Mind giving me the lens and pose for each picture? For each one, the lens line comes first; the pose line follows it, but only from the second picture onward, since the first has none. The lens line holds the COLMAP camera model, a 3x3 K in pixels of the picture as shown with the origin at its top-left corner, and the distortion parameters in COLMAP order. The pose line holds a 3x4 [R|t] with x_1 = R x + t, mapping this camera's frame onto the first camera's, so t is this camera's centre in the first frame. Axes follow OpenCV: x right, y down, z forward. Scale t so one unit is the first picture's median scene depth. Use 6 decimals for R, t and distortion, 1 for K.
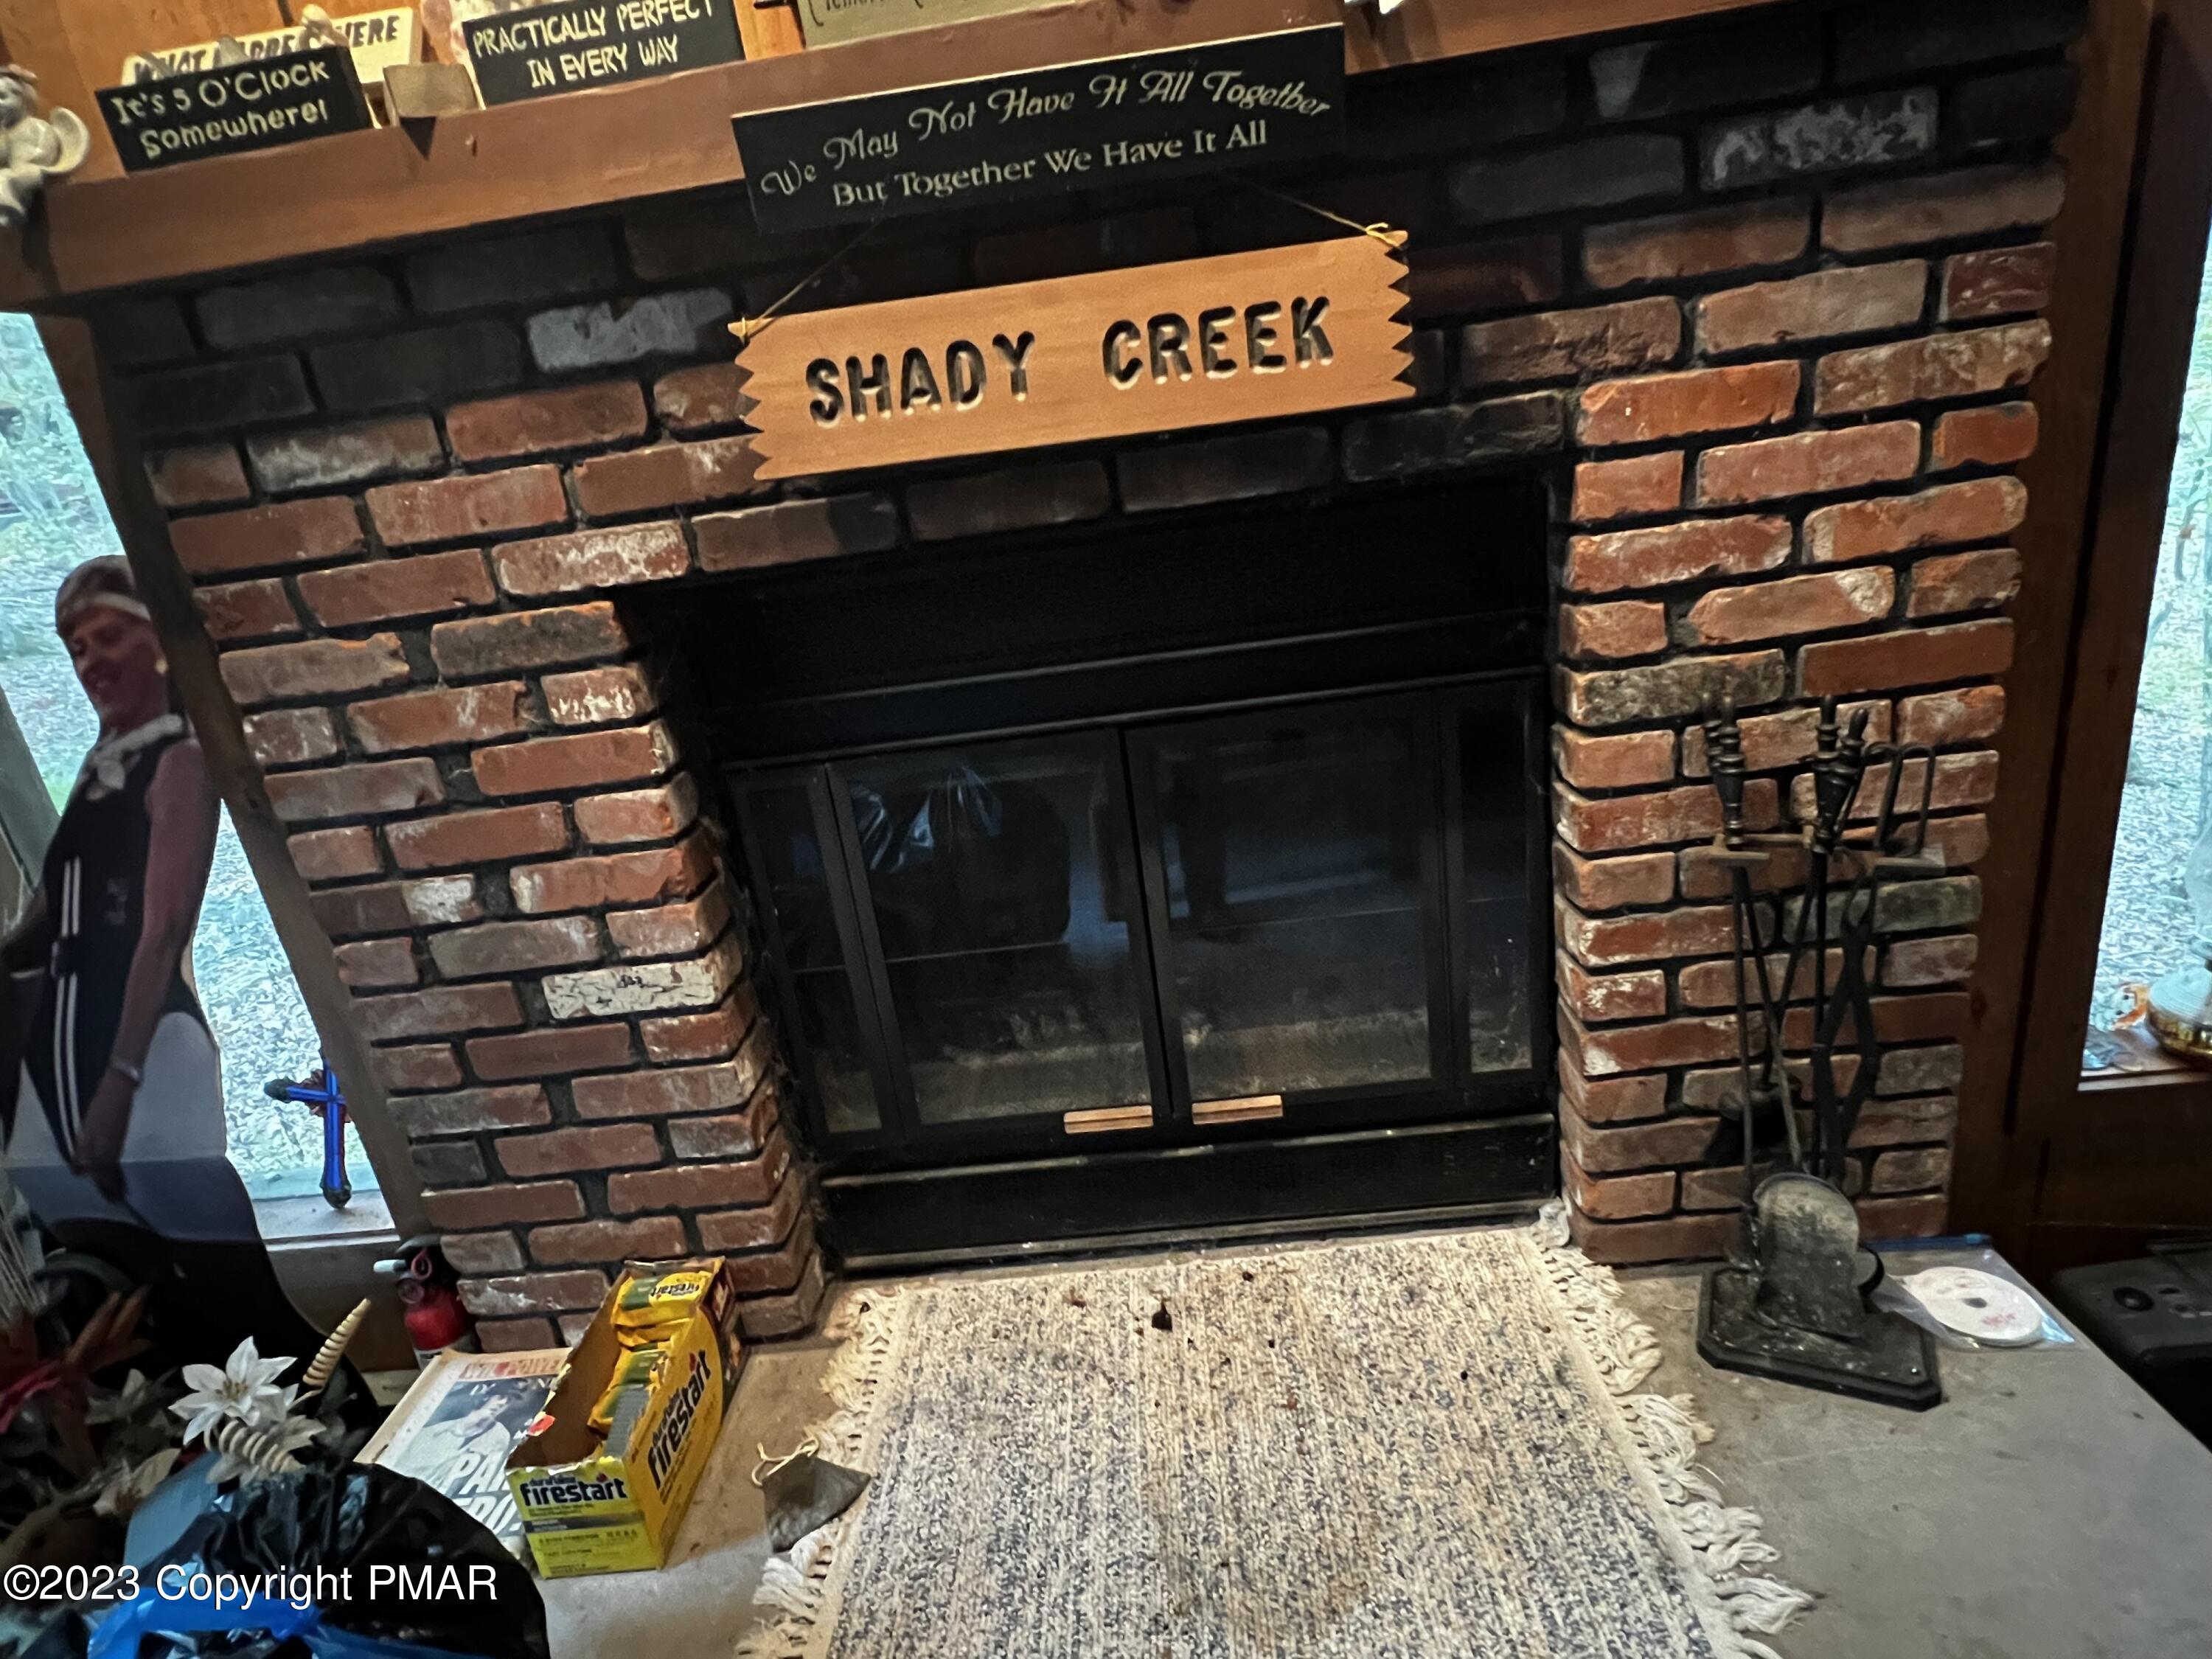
lens RADIAL K [[1196.0, 0, 1093.2], [0, 1196.0, 841.3], [0, 0, 1]] dist [-0.005600, 0.002689]
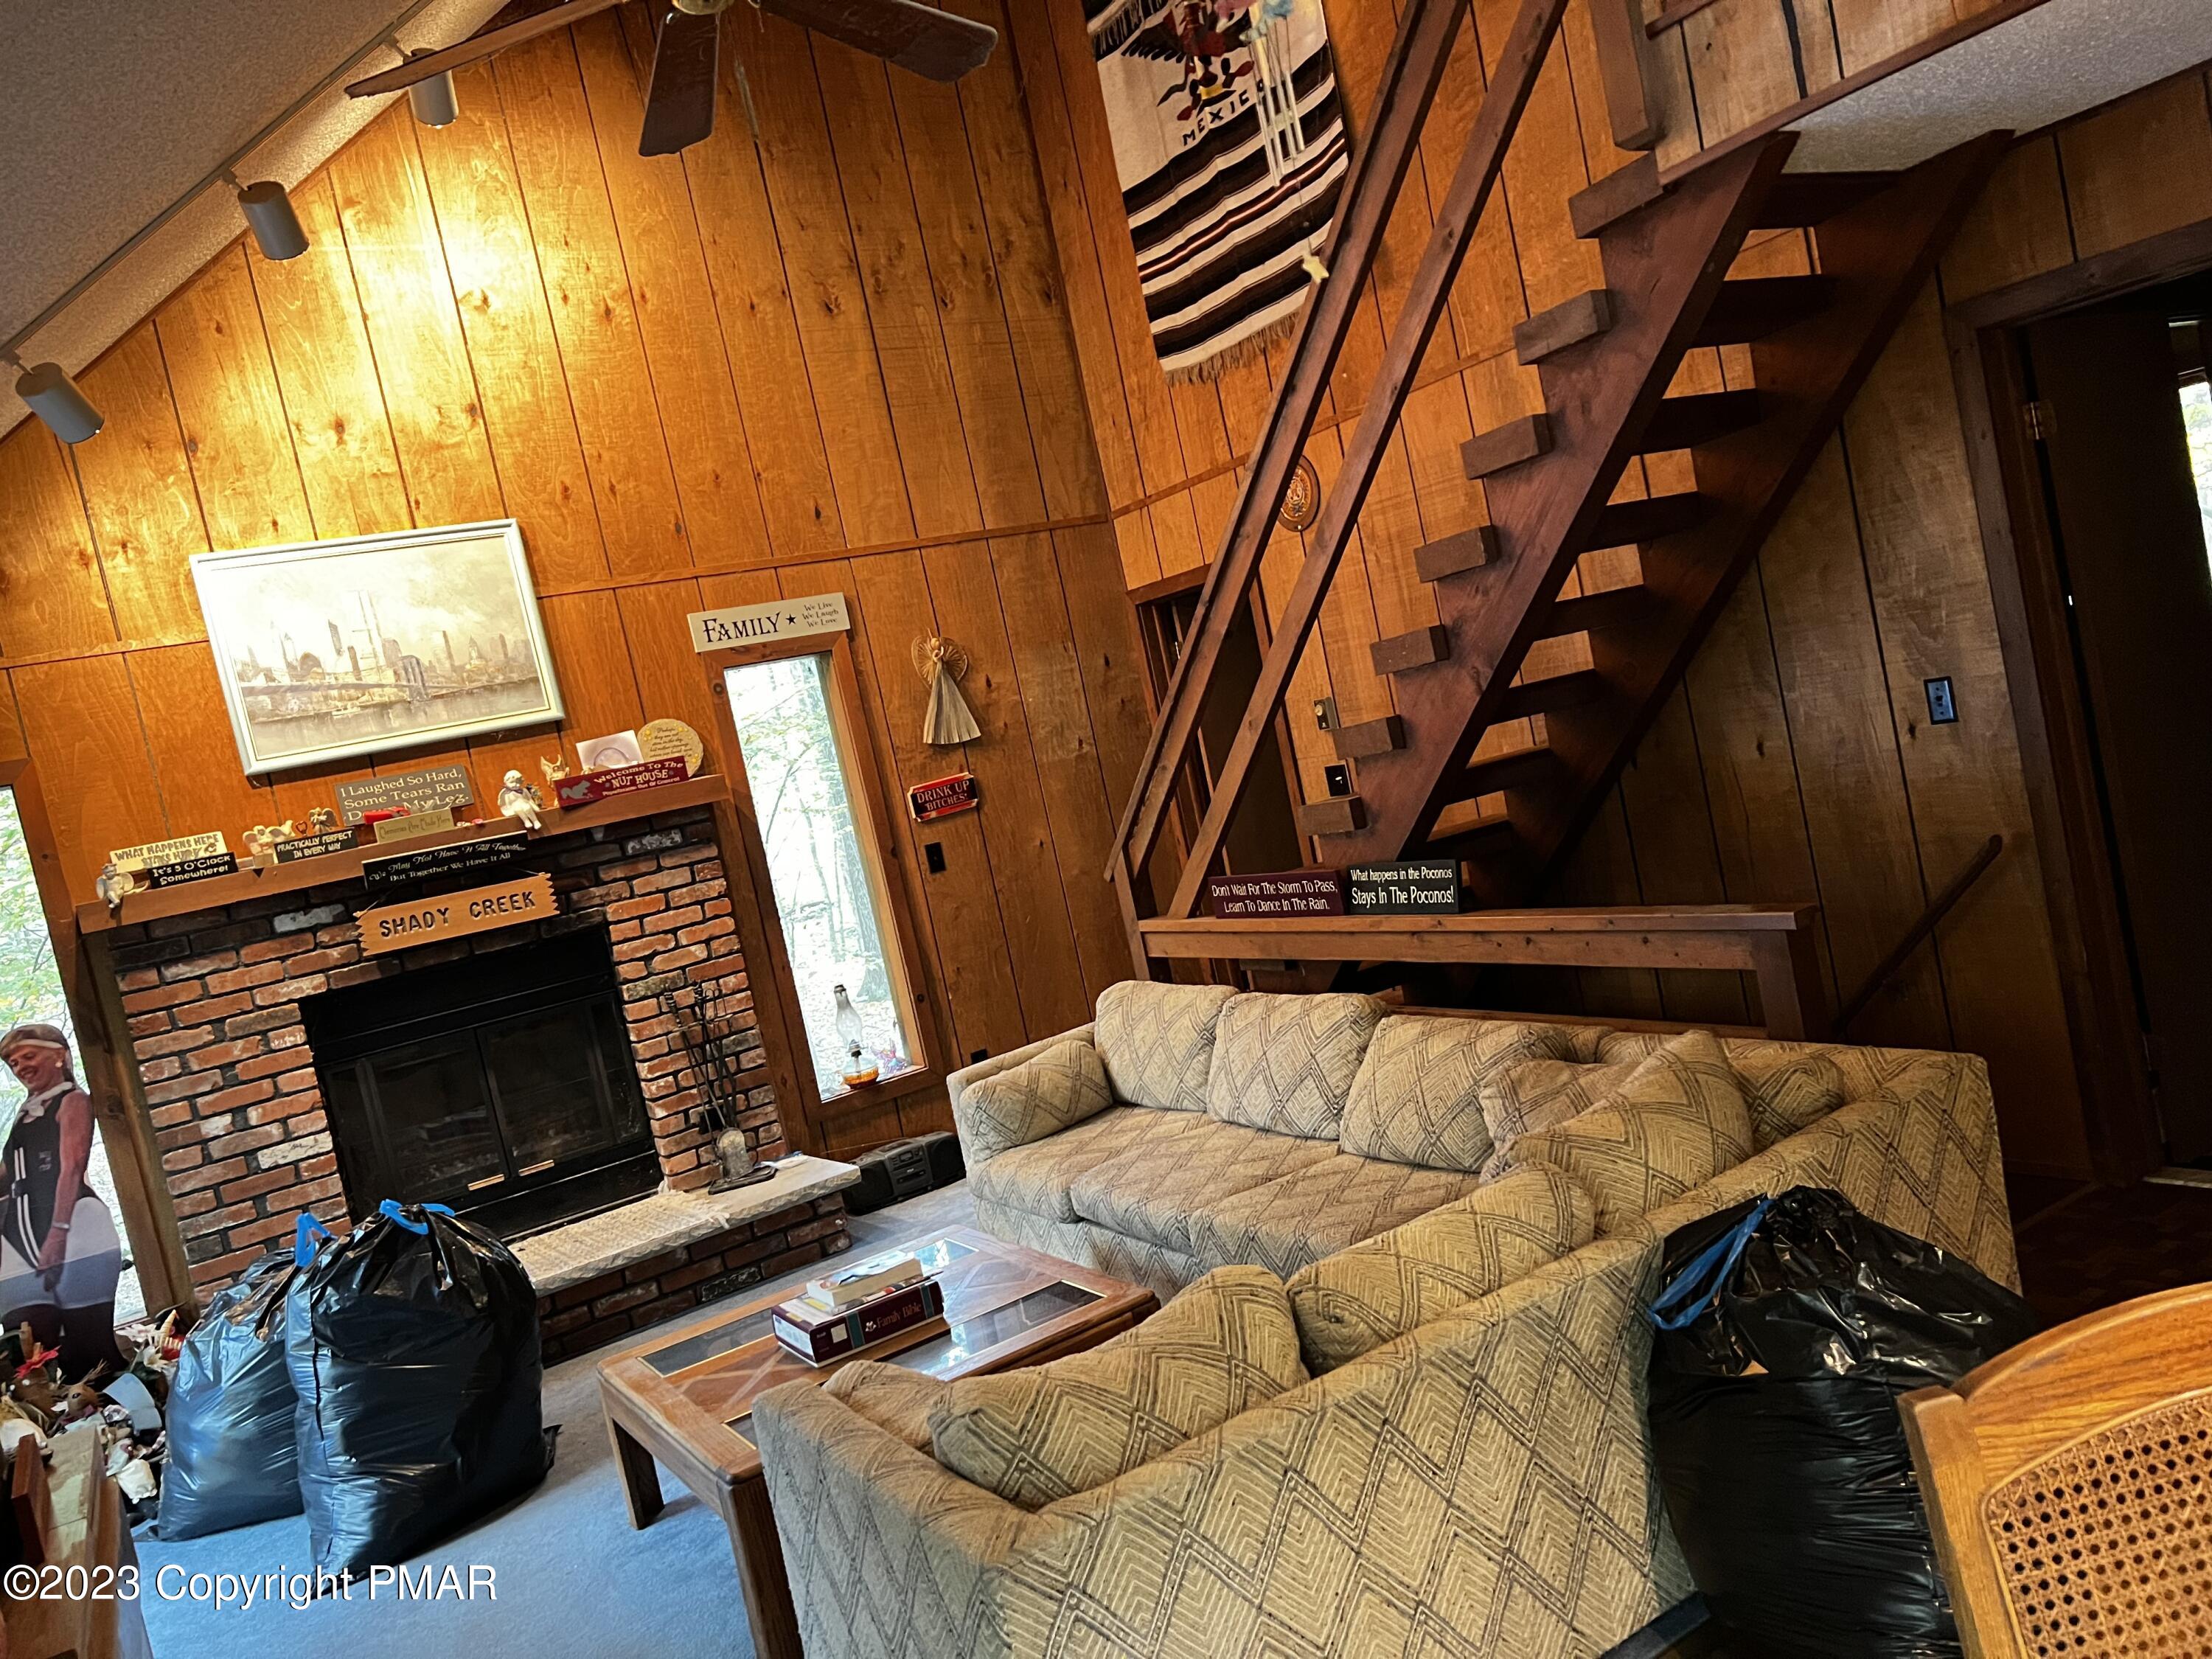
lens RADIAL K [[1666.5, 0, 1113.0], [0, 1666.5, 835.2], [0, 0, 1]] dist [0.025458, -0.026278]
pose [[0.829864, -0.073406, 0.553116, -1.013915], [0.275129, 0.916249, -0.291190, 1.216382], [-0.485417, 0.393826, 0.780558, -3.486070]]
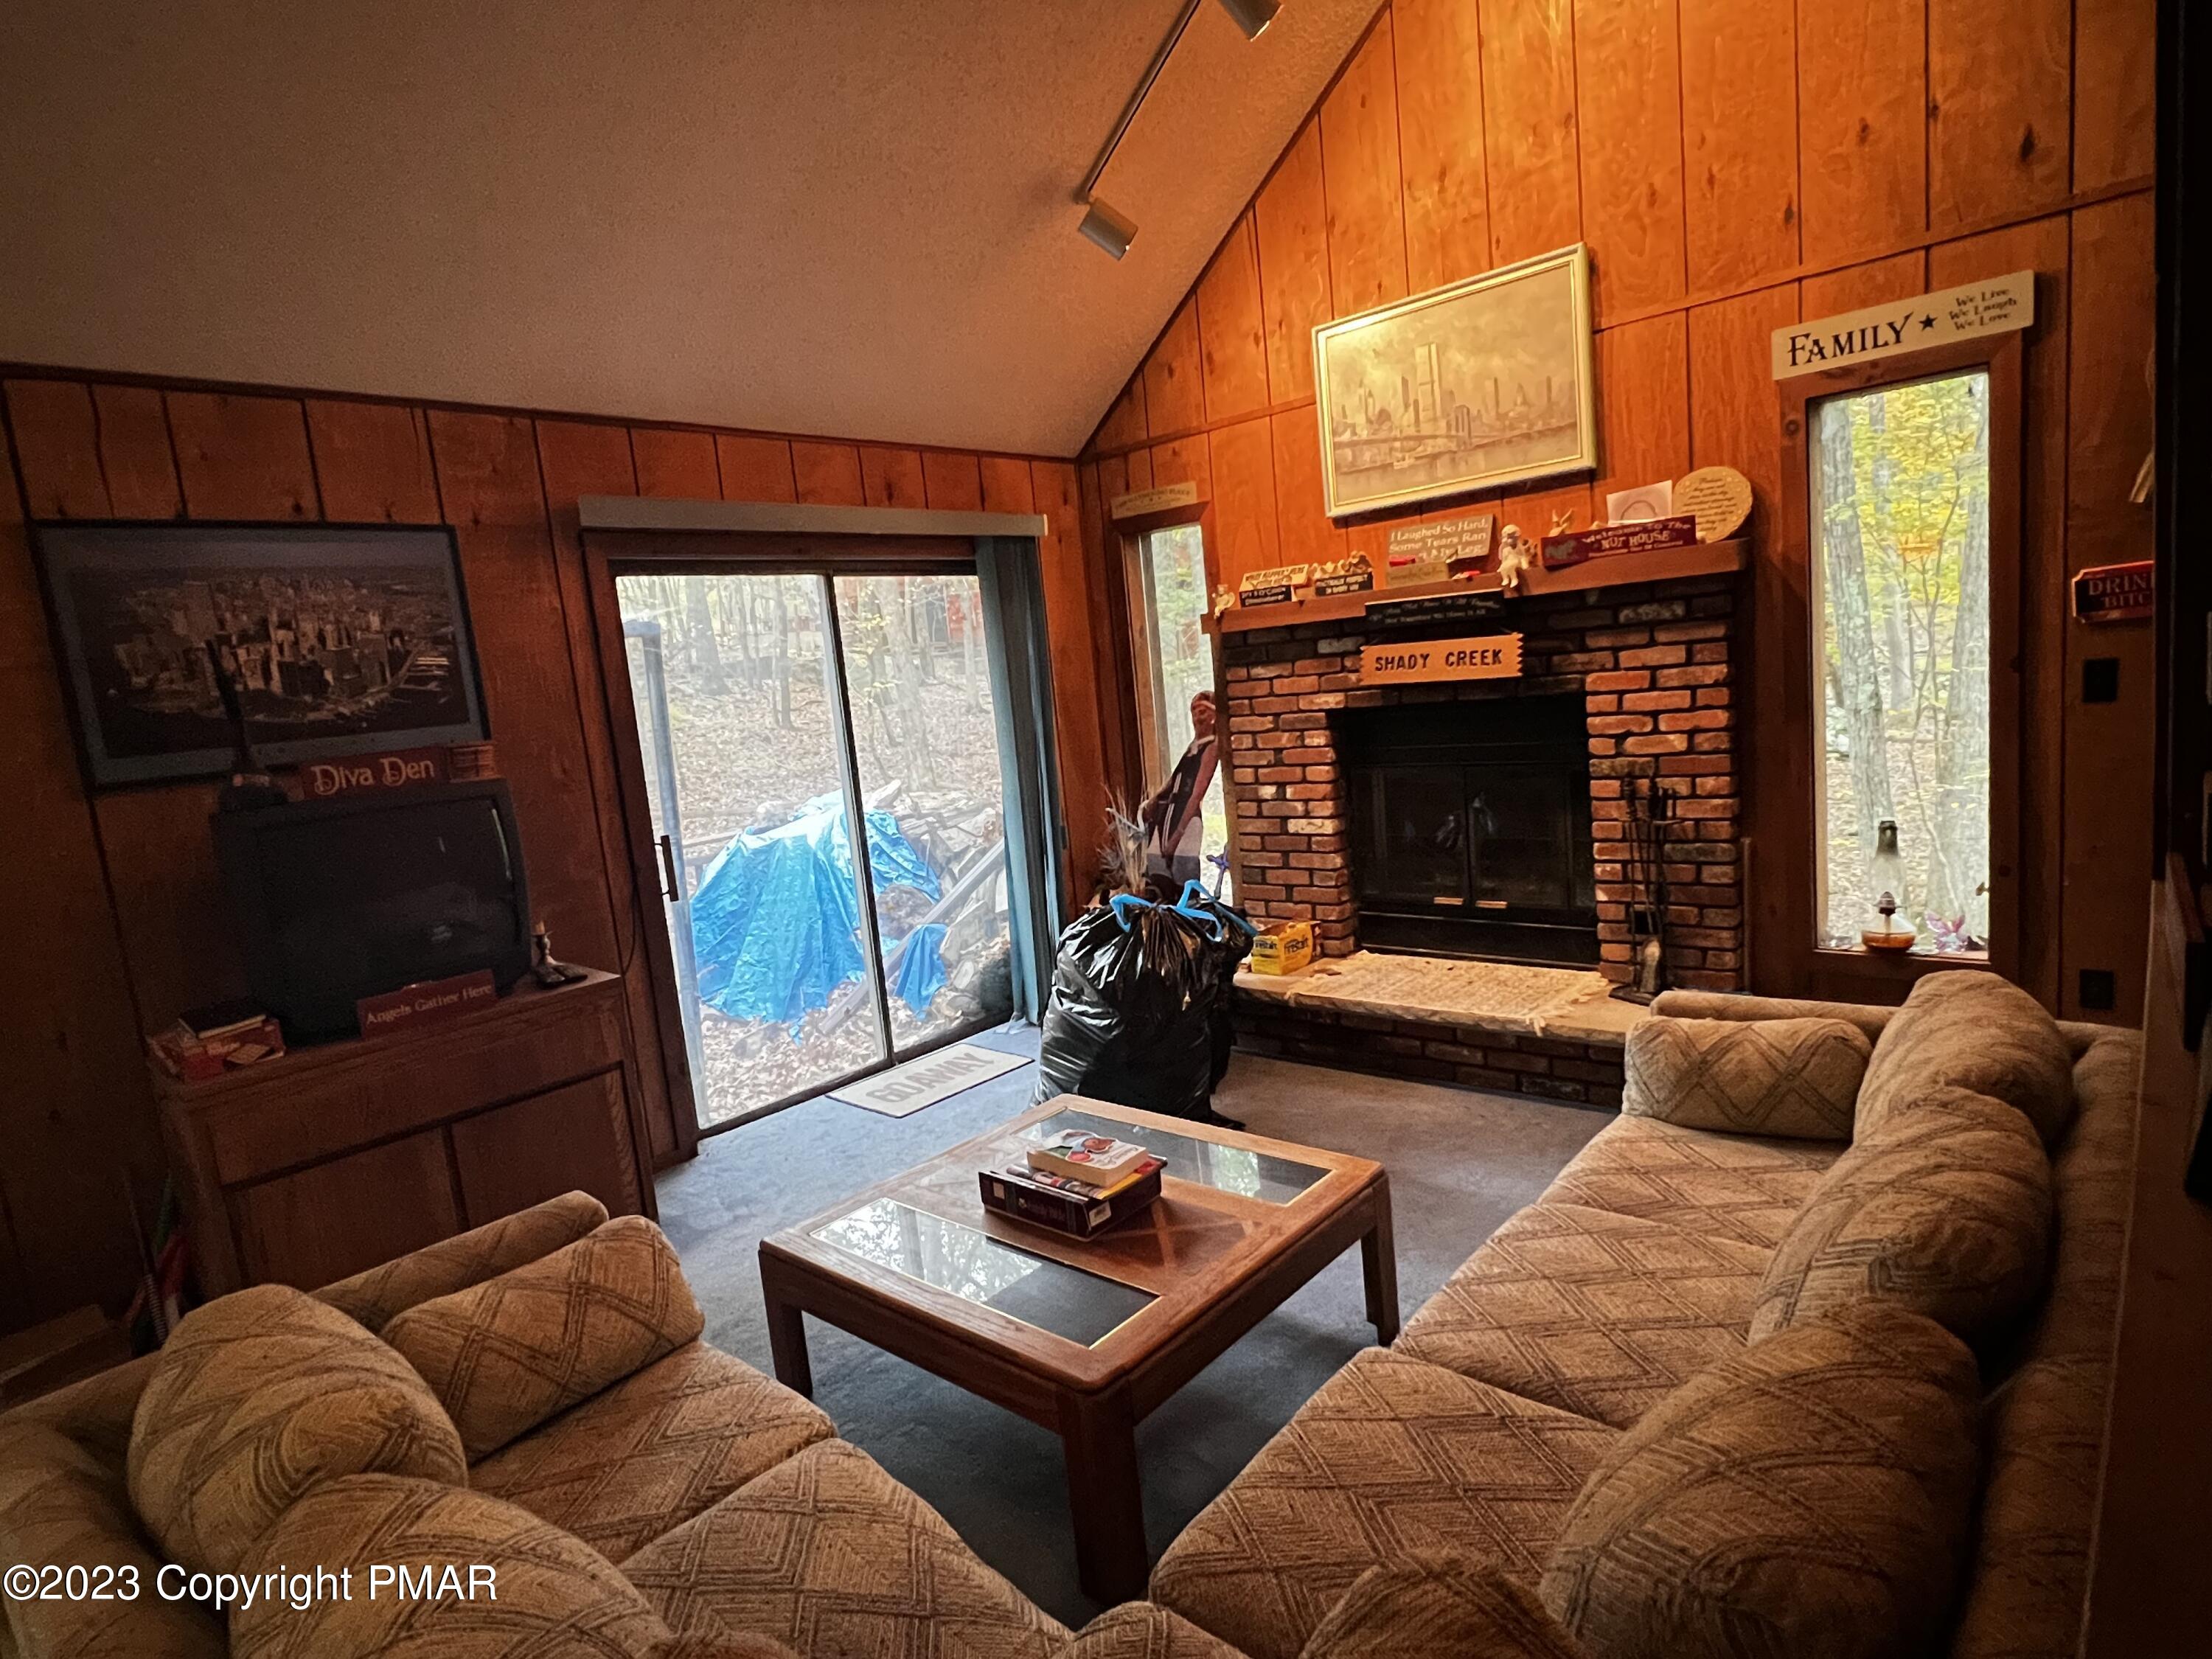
lens RADIAL K [[1196.0, 0, 1086.6], [0, 1196.0, 834.5], [0, 0, 1]] dist [-0.005600, 0.002689]
pose [[0.768579, 0.144761, -0.623162, 1.405853], [-0.221546, 0.974018, -0.046979, 0.508101], [0.600170, 0.174166, 0.780681, -2.289015]]
